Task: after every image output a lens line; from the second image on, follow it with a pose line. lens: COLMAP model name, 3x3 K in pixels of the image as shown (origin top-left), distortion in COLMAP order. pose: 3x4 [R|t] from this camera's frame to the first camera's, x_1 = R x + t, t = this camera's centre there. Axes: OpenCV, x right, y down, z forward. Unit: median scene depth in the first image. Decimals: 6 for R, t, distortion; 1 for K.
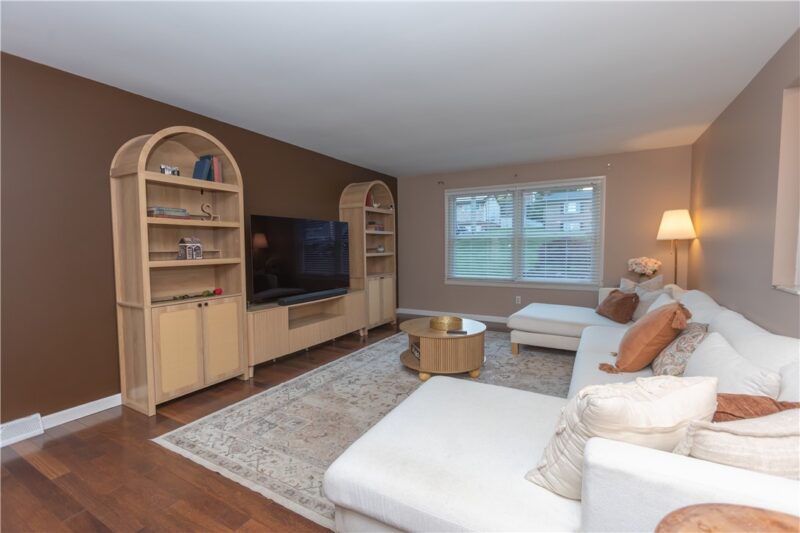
lens RADIAL K [[359.5, 0, 400.0], [0, 359.5, 266.5], [0, 0, 1]] dist [0.002841, 0.000938]
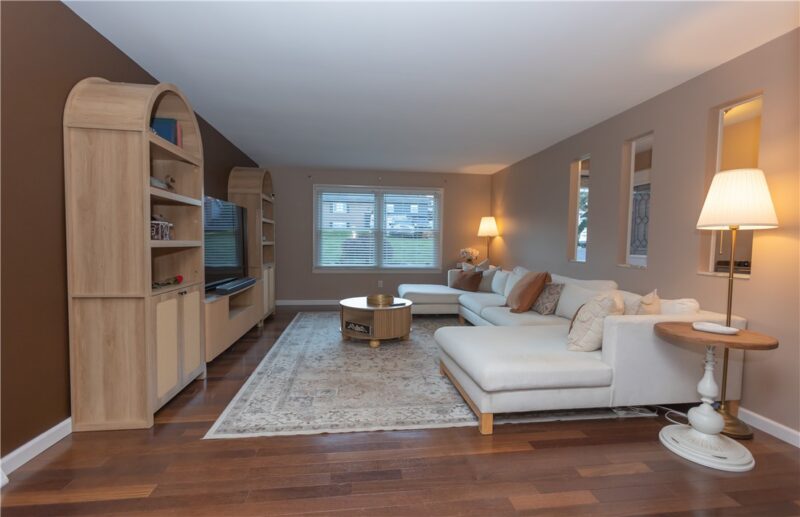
lens RADIAL K [[363.3, 0, 400.0], [0, 363.3, 258.5], [0, 0, 1]] dist [0.010315, 0.000090]
pose [[0.802990, -0.006741, 0.595954, -0.584793], [0.014021, 0.999873, -0.007583, 0.032771], [-0.595827, 0.014445, 0.802983, -0.018891]]
